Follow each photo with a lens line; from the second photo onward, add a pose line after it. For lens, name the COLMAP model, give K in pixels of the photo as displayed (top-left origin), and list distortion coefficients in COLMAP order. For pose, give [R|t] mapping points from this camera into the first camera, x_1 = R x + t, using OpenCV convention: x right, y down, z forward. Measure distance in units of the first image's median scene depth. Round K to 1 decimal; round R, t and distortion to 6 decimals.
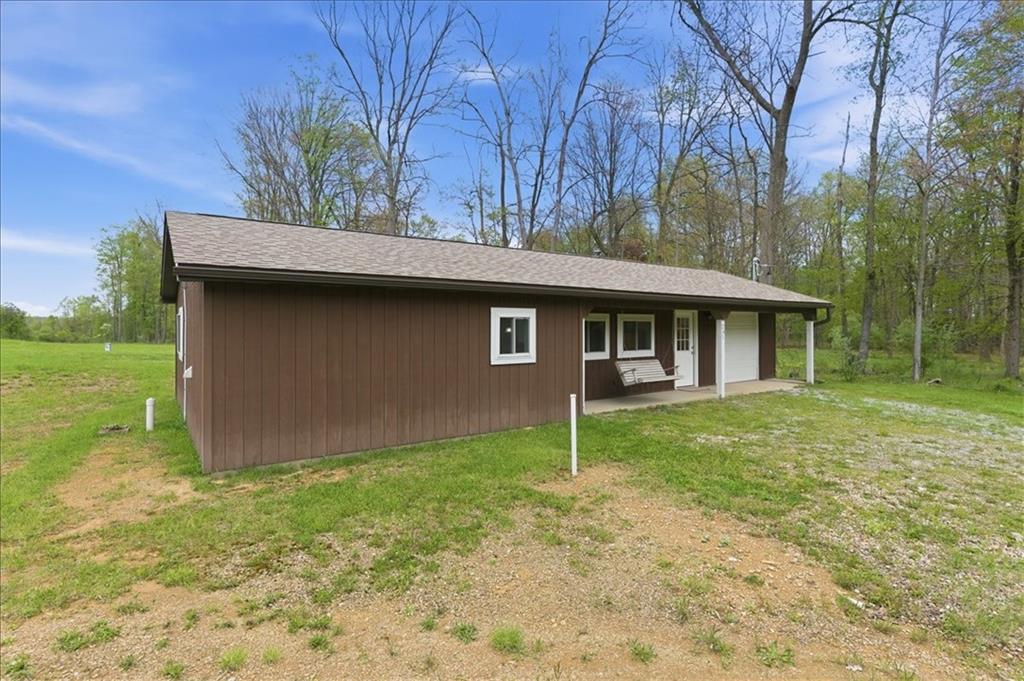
lens RADIAL K [[535.3, 0, 514.4], [0, 535.3, 325.1], [0, 0, 1]] dist [-0.044232, 0.000080]
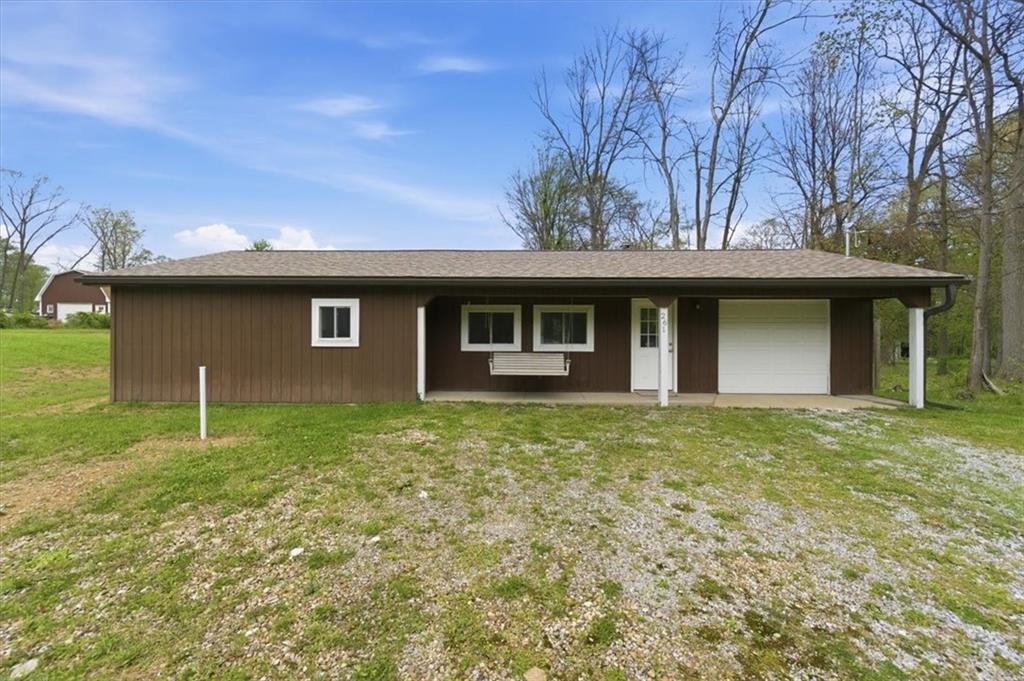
lens RADIAL K [[407.5, 0, 507.5], [0, 407.5, 335.4], [0, 0, 1]] dist [0.000387, 0.000093]
pose [[0.778276, 0.008650, -0.627862, 0.614224], [-0.004299, 0.999955, 0.008447, 0.028260], [0.627907, -0.003875, 0.778279, 0.398486]]
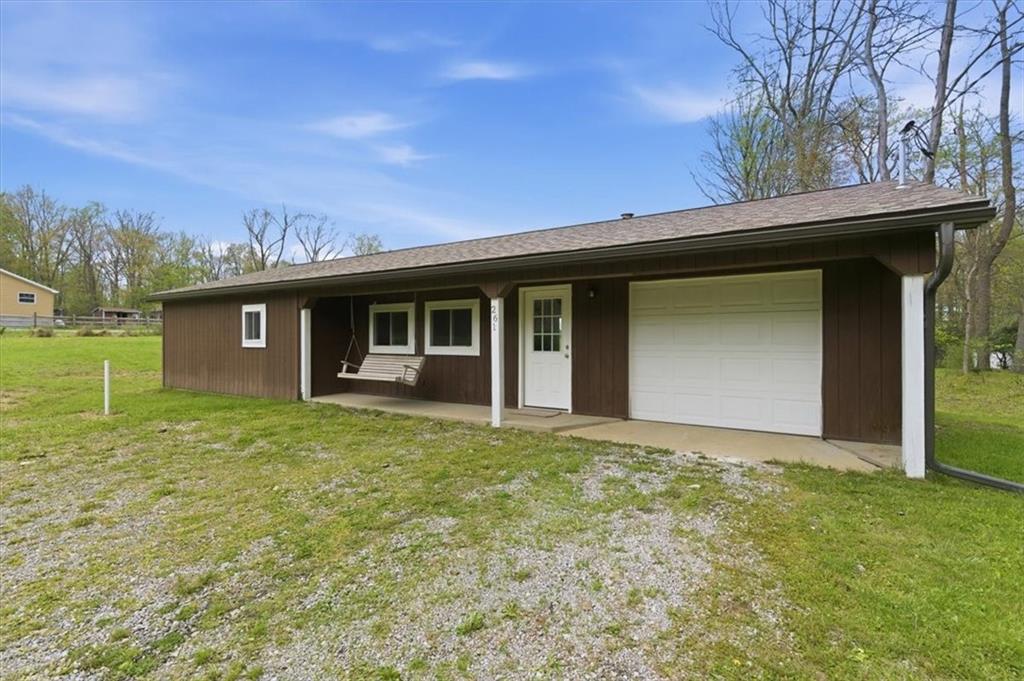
lens RADIAL K [[477.1, 0, 512.0], [0, 477.1, 340.5], [0, 0, 1]] dist [0.000098, 0.000115]
pose [[0.348268, 0.006780, -0.937371, 0.943528], [0.002564, 0.999963, 0.008186, 0.034535], [0.937392, -0.005254, 0.348237, 0.861725]]
